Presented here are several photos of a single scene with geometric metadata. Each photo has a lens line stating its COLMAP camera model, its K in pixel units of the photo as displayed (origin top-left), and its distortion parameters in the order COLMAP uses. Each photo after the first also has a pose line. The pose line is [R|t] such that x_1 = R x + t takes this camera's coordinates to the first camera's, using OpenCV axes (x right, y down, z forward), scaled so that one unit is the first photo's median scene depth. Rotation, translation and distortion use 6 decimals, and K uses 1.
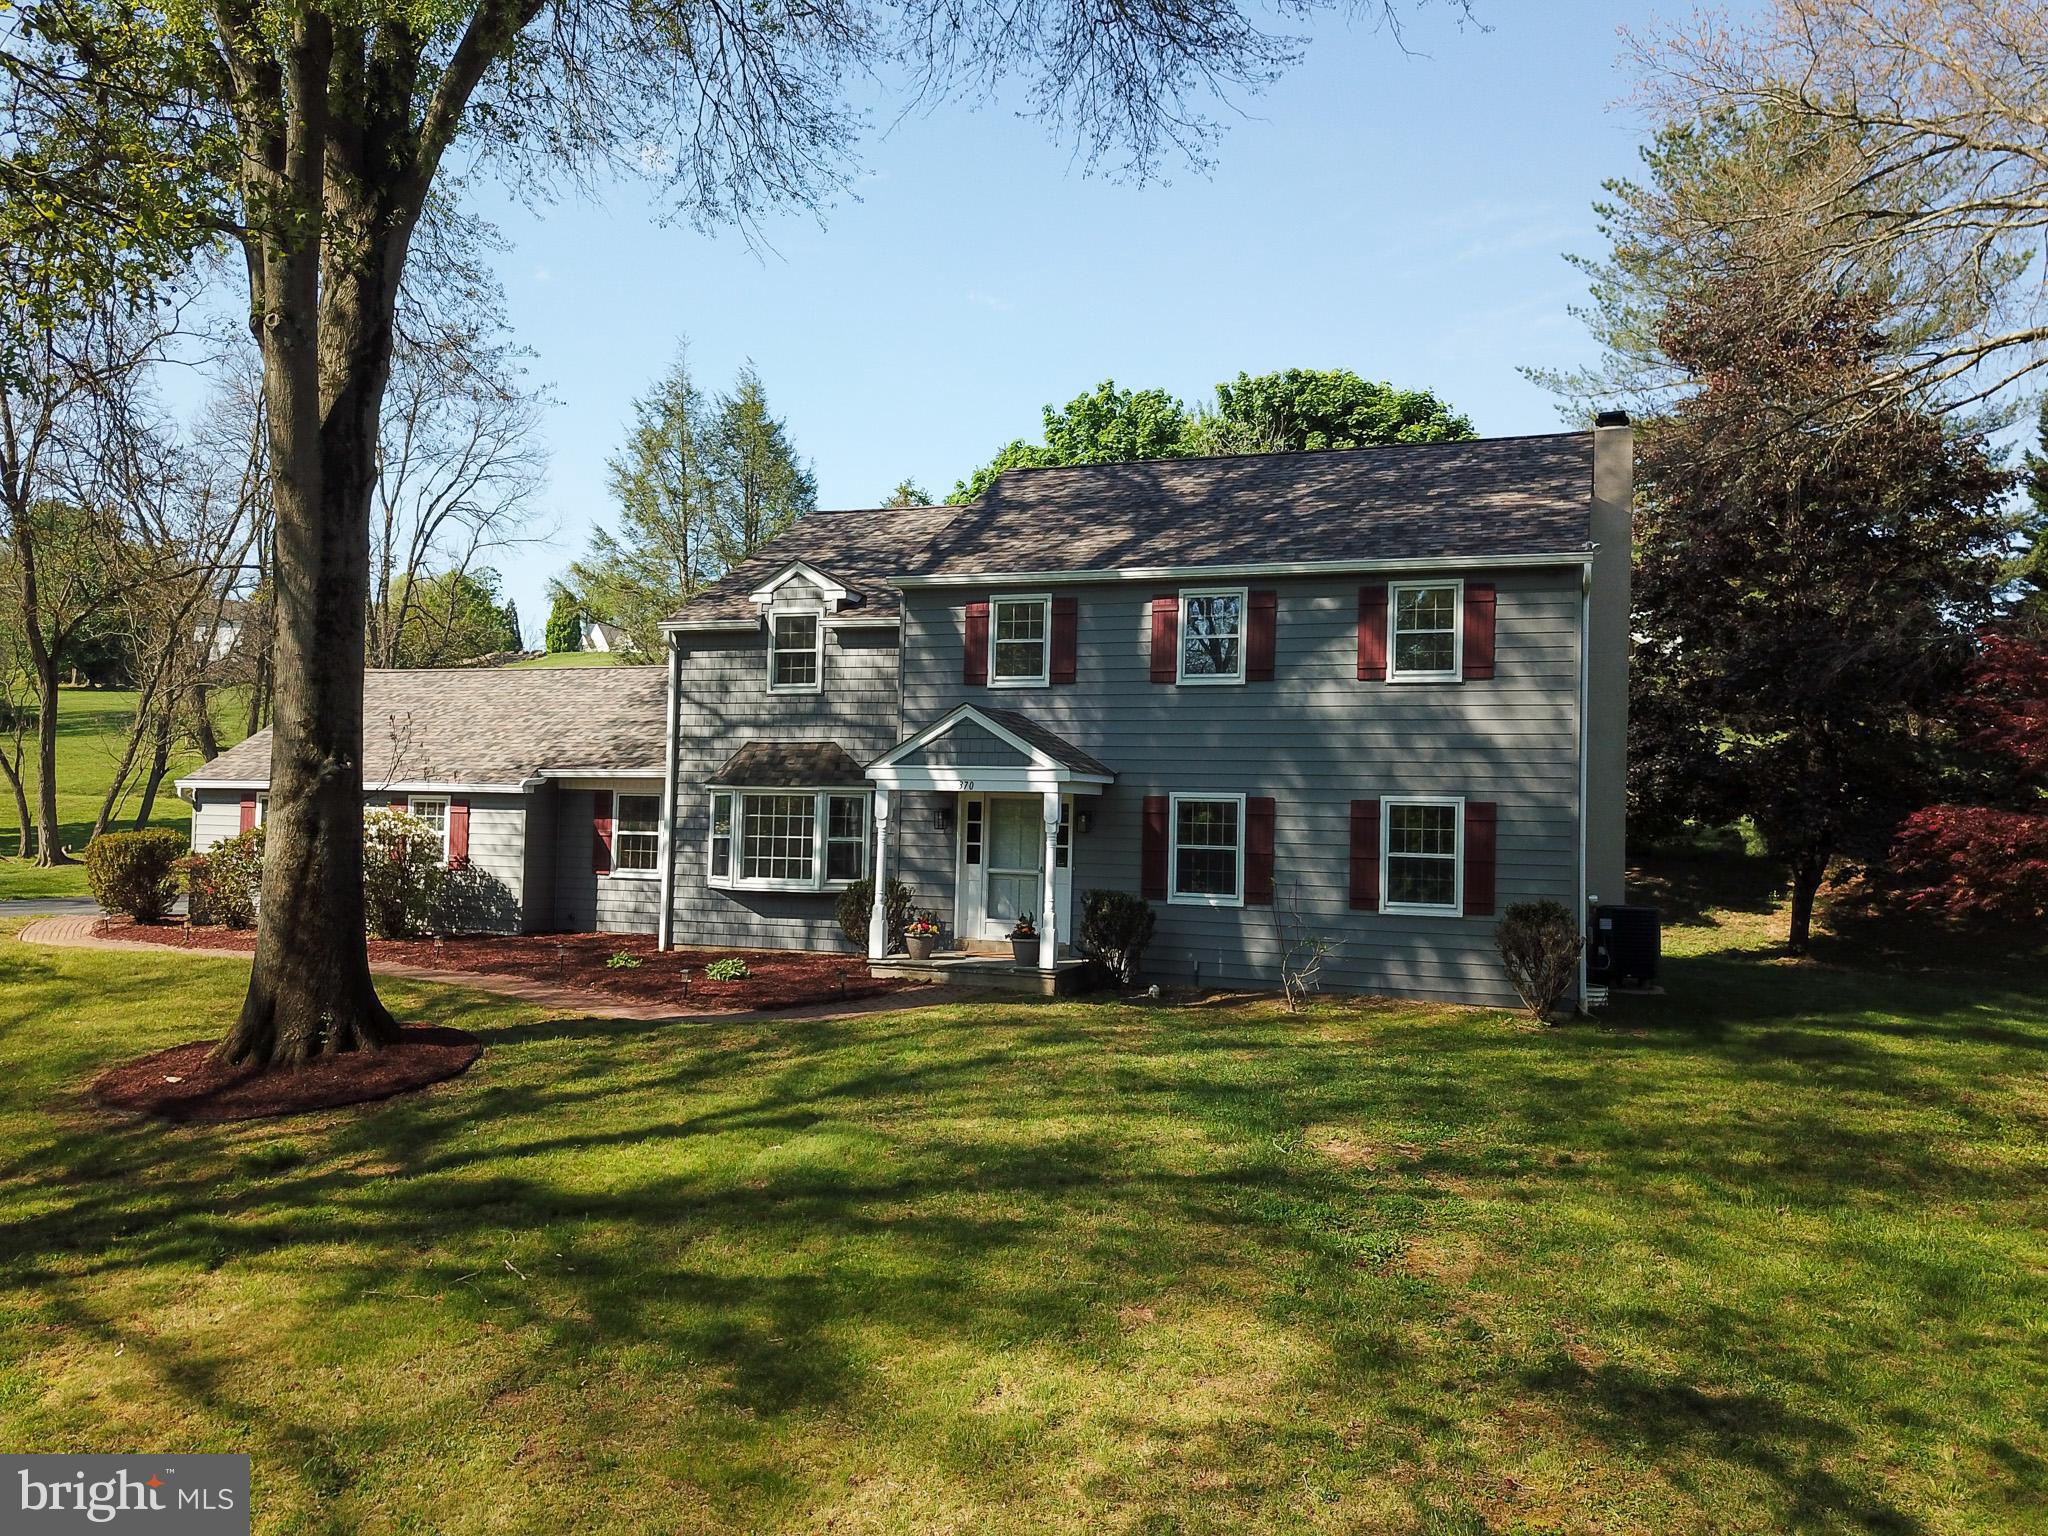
lens RADIAL K [[1585.0, 0, 998.3], [0, 1585.0, 782.4], [0, 0, 1]] dist [0.004308, -0.001357]
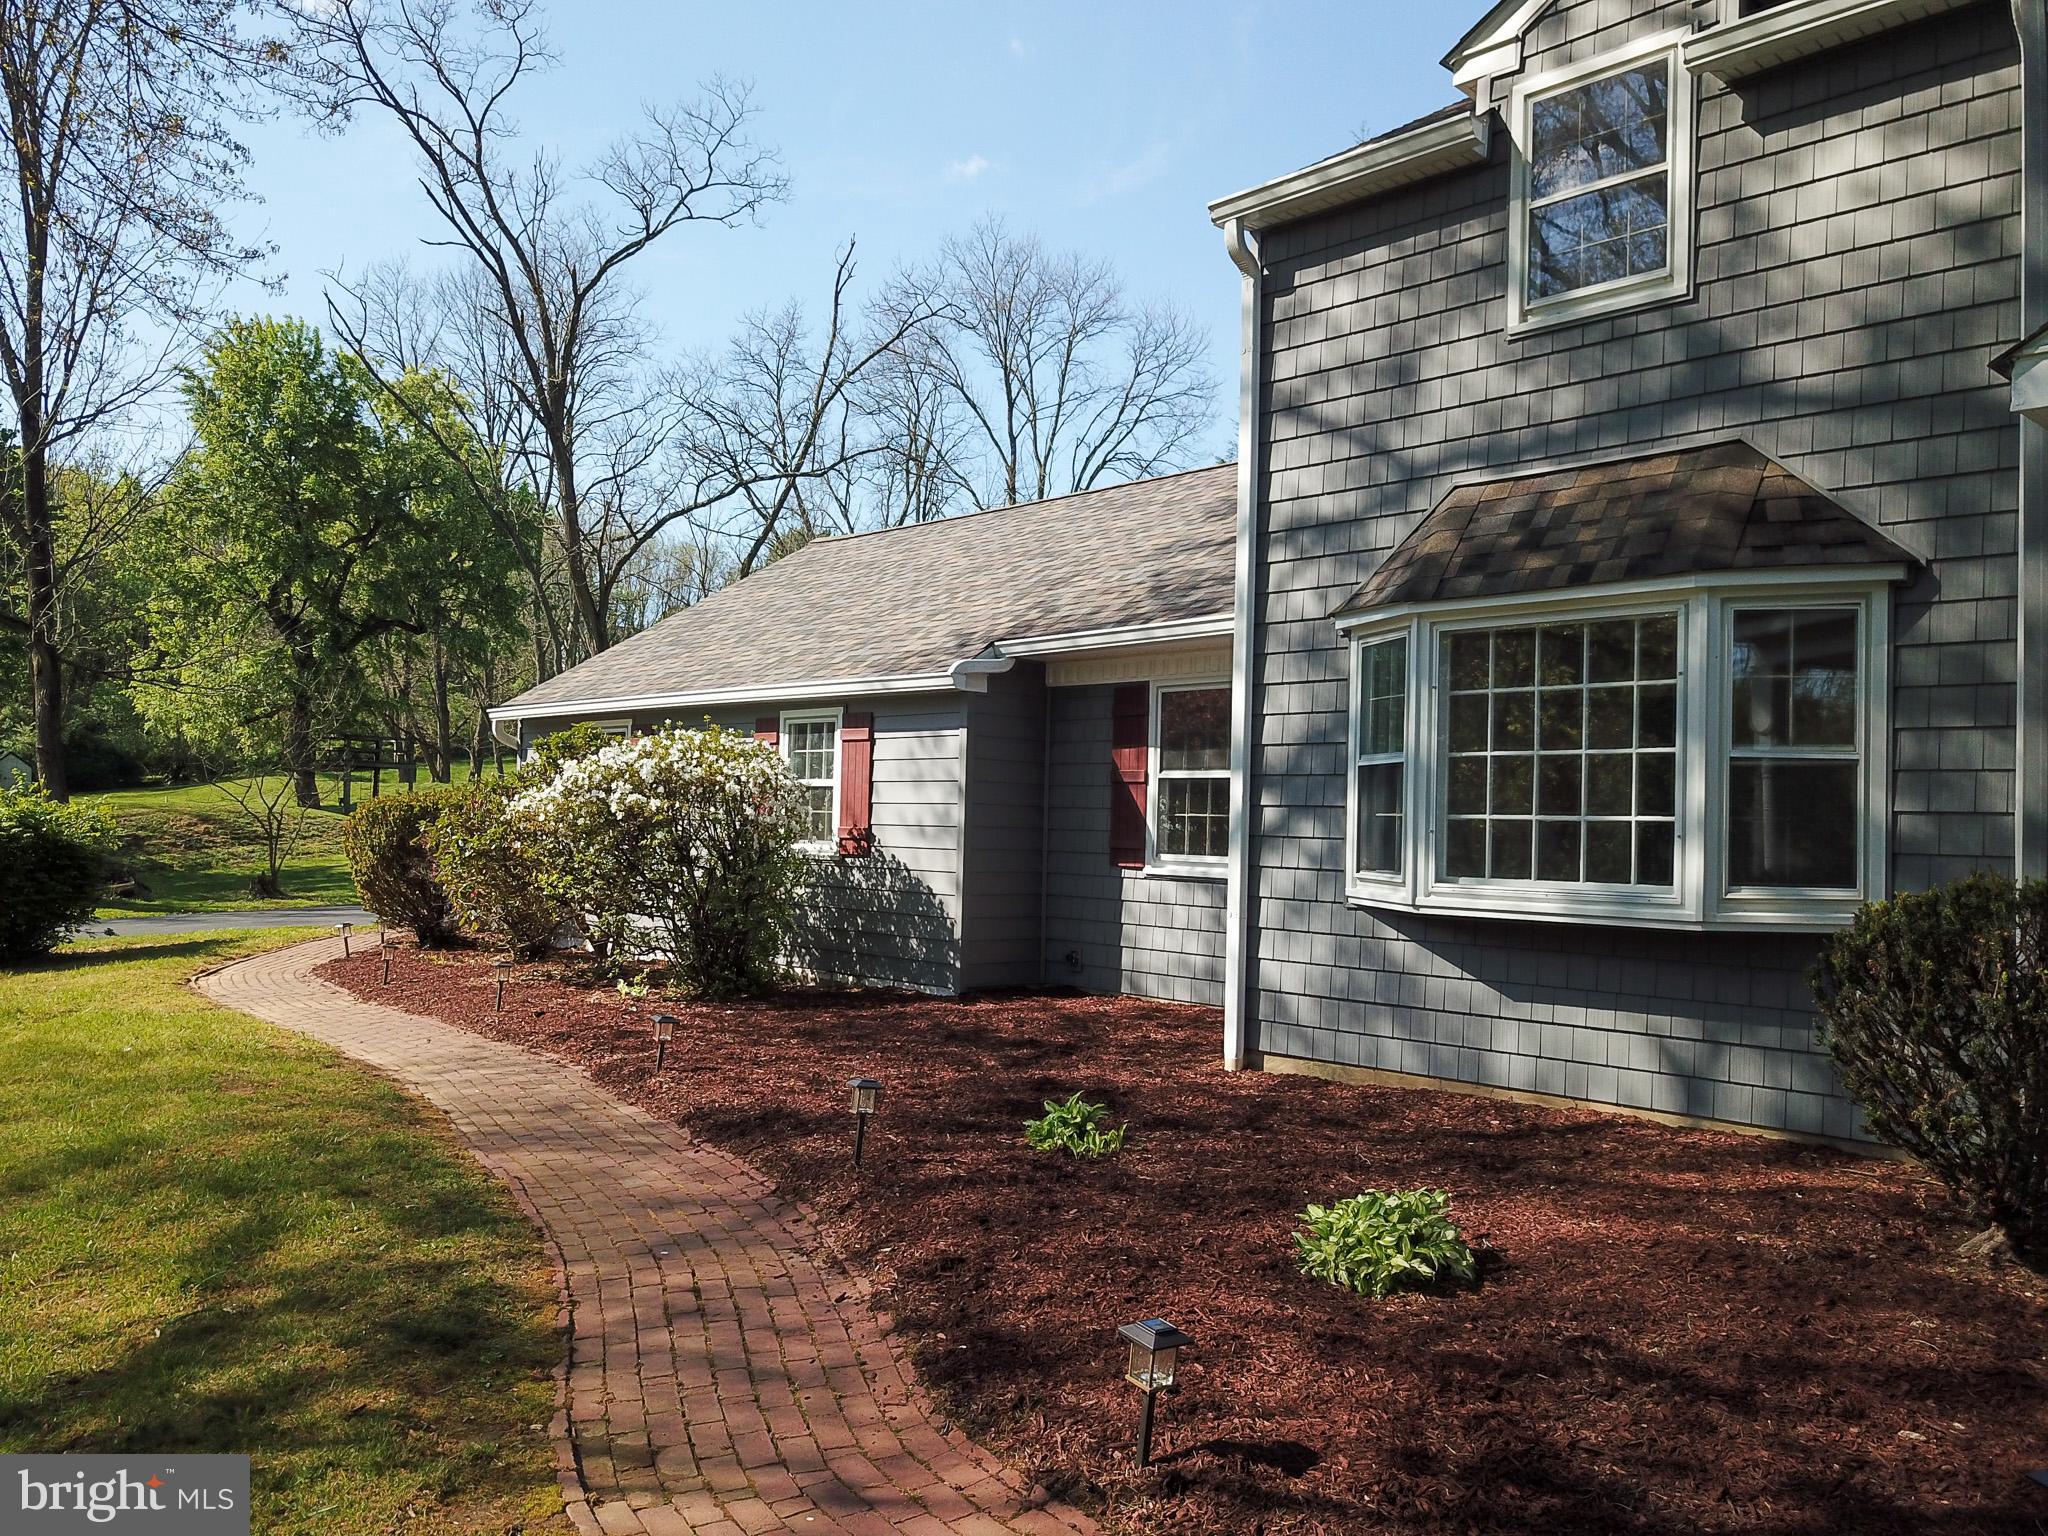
lens RADIAL K [[1585.0, 0, 998.3], [0, 1585.0, 782.4], [0, 0, 1]] dist [0.004308, -0.001357]
pose [[0.904084, -0.016088, -0.427052, -0.103046], [0.014787, 0.999870, -0.006361, 0.040800], [0.427099, -0.000564, 0.904205, 0.655896]]
